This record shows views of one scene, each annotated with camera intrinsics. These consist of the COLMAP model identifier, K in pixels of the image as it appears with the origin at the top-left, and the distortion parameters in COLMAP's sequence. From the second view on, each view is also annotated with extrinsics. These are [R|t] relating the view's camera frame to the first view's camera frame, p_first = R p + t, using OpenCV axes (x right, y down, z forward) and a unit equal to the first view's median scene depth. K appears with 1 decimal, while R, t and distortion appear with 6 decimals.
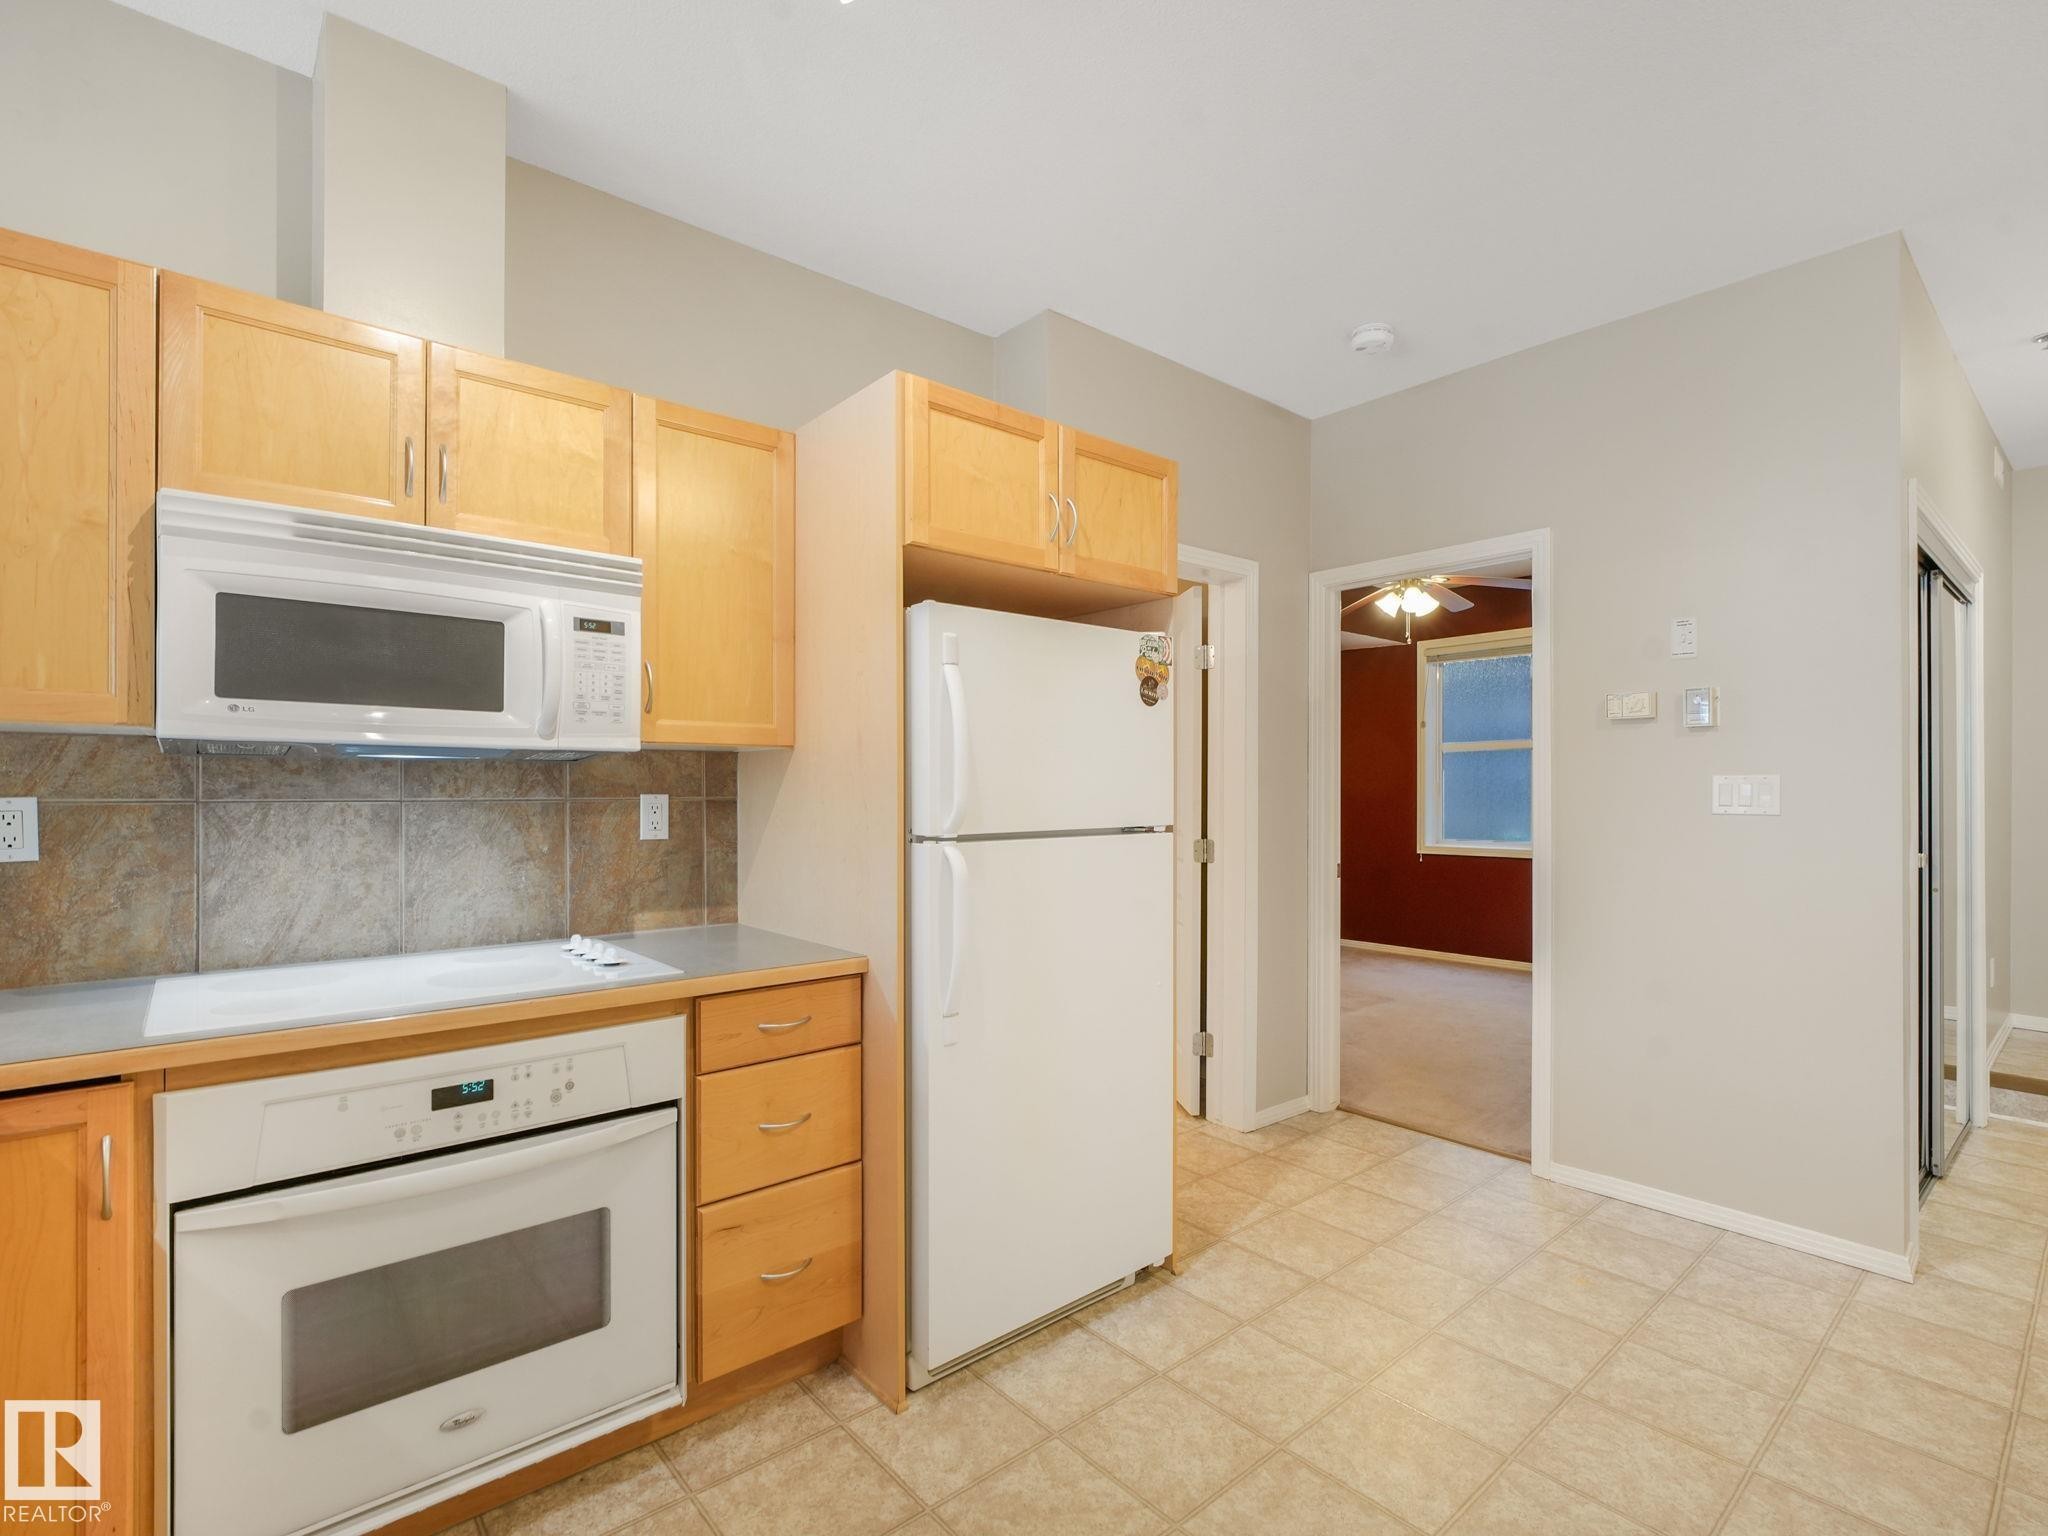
lens RADIAL K [[955.9, 0, 1030.0], [0, 955.9, 783.6], [0, 0, 1]] dist [0.000581, 0.001176]
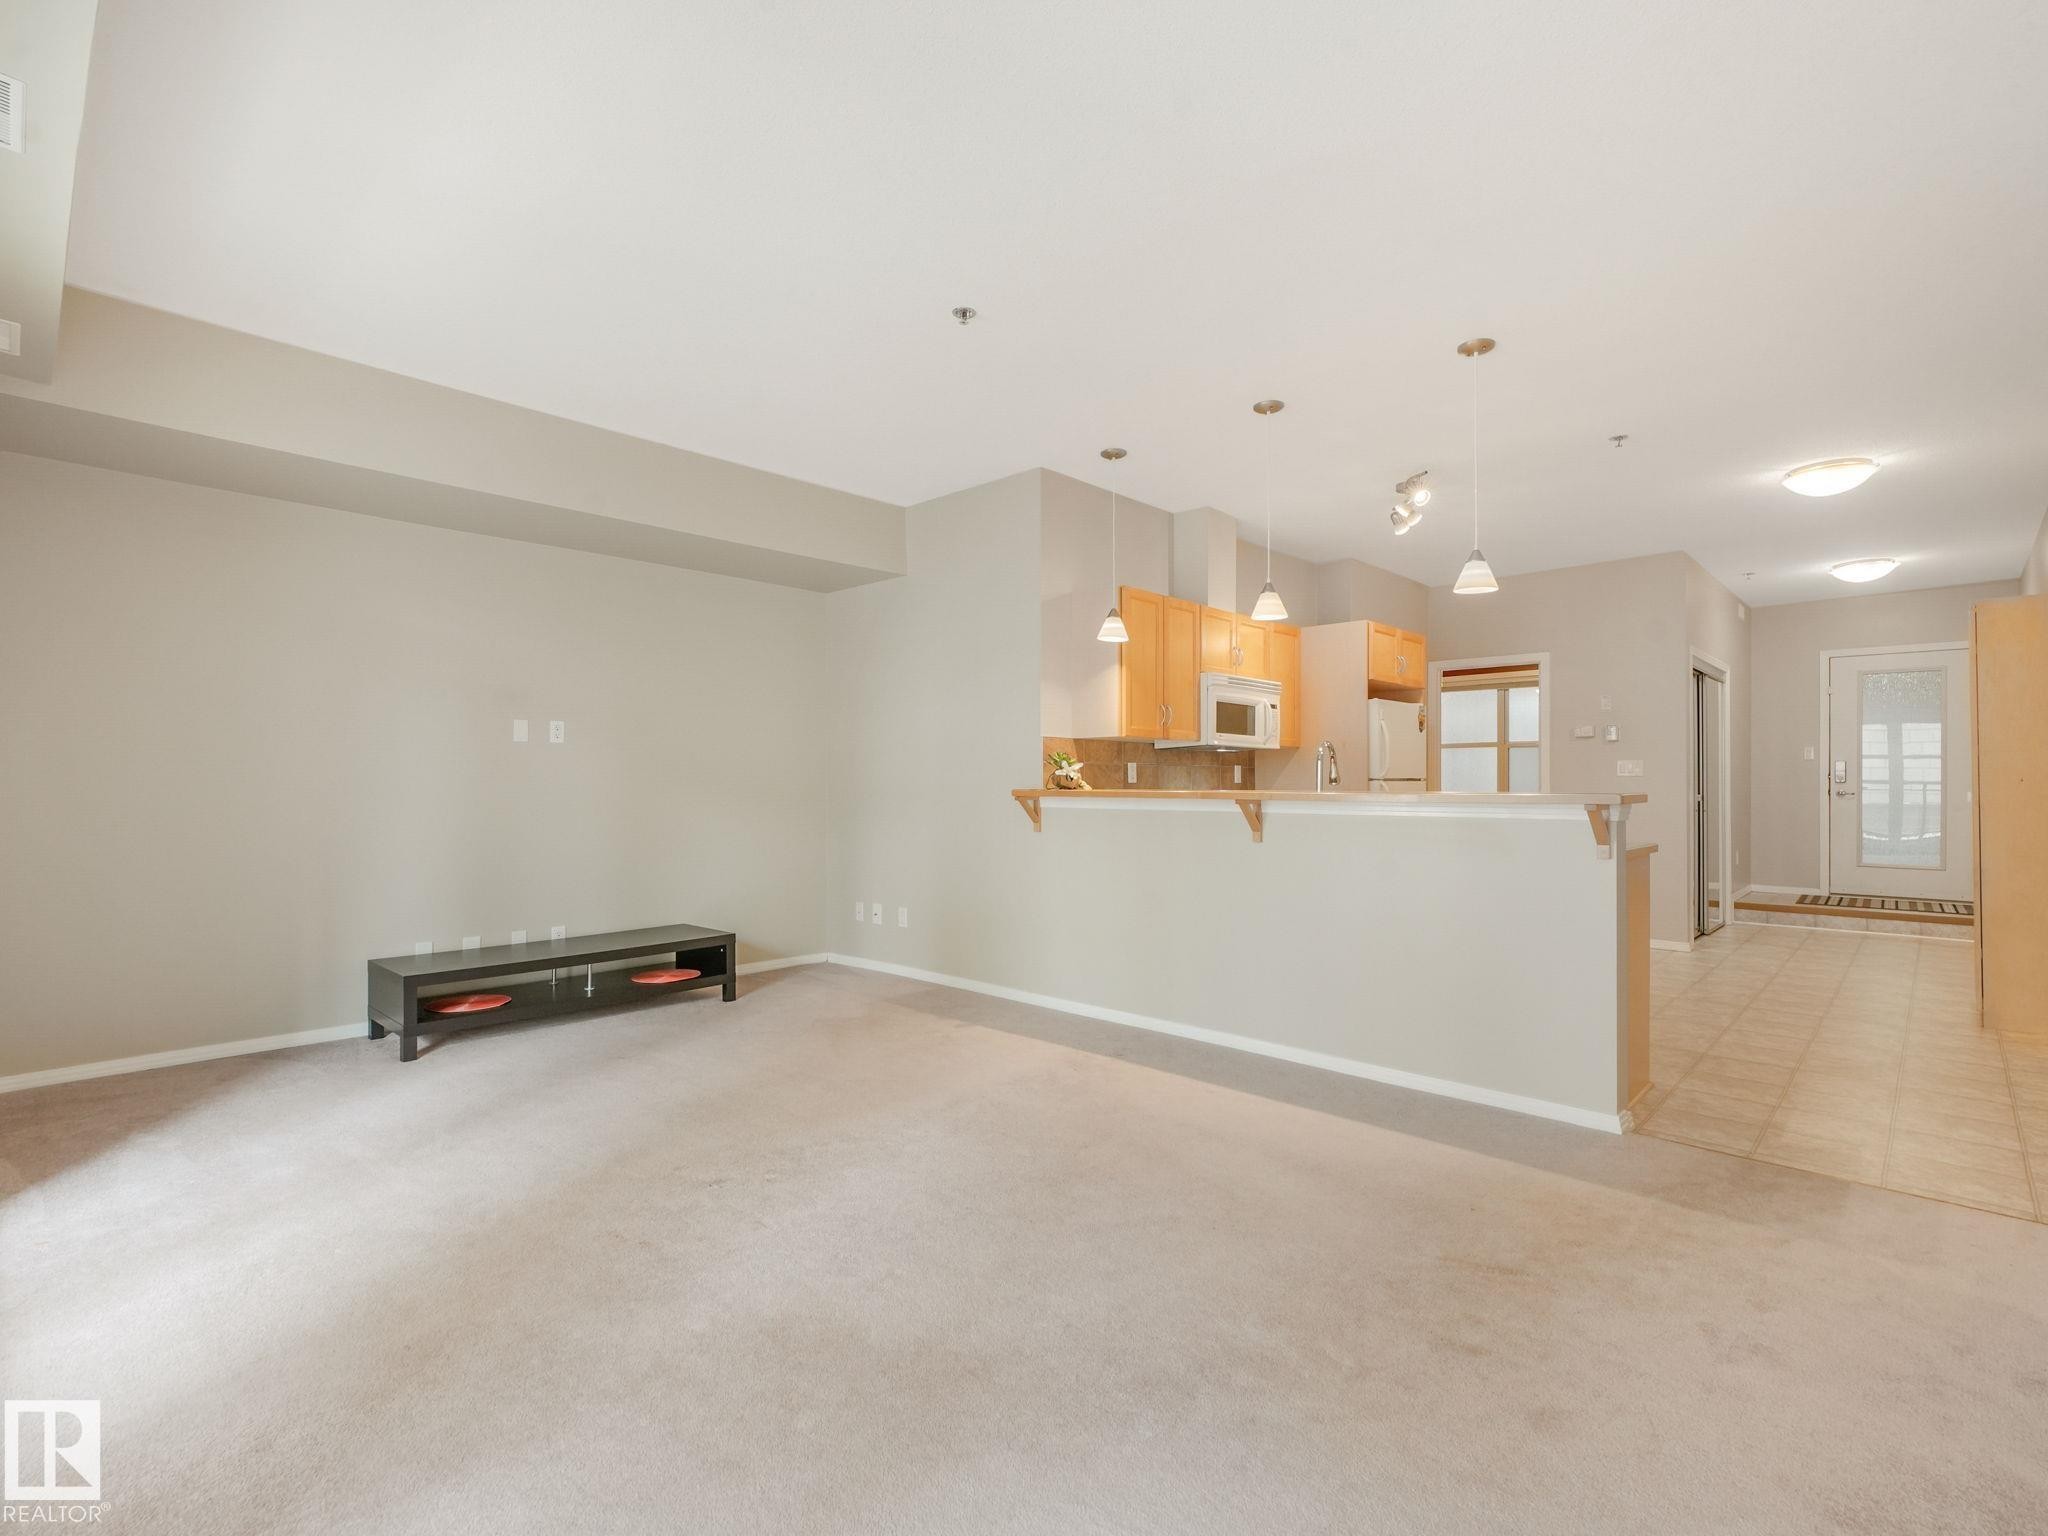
lens RADIAL K [[955.9, 0, 1030.0], [0, 955.9, 783.6], [0, 0, 1]] dist [0.000581, 0.001176]
pose [[0.994512, 0.002888, 0.104583, -1.139541], [-0.003746, 0.999961, 0.008012, 0.039522], [-0.104556, -0.008360, 0.994484, -1.401075]]
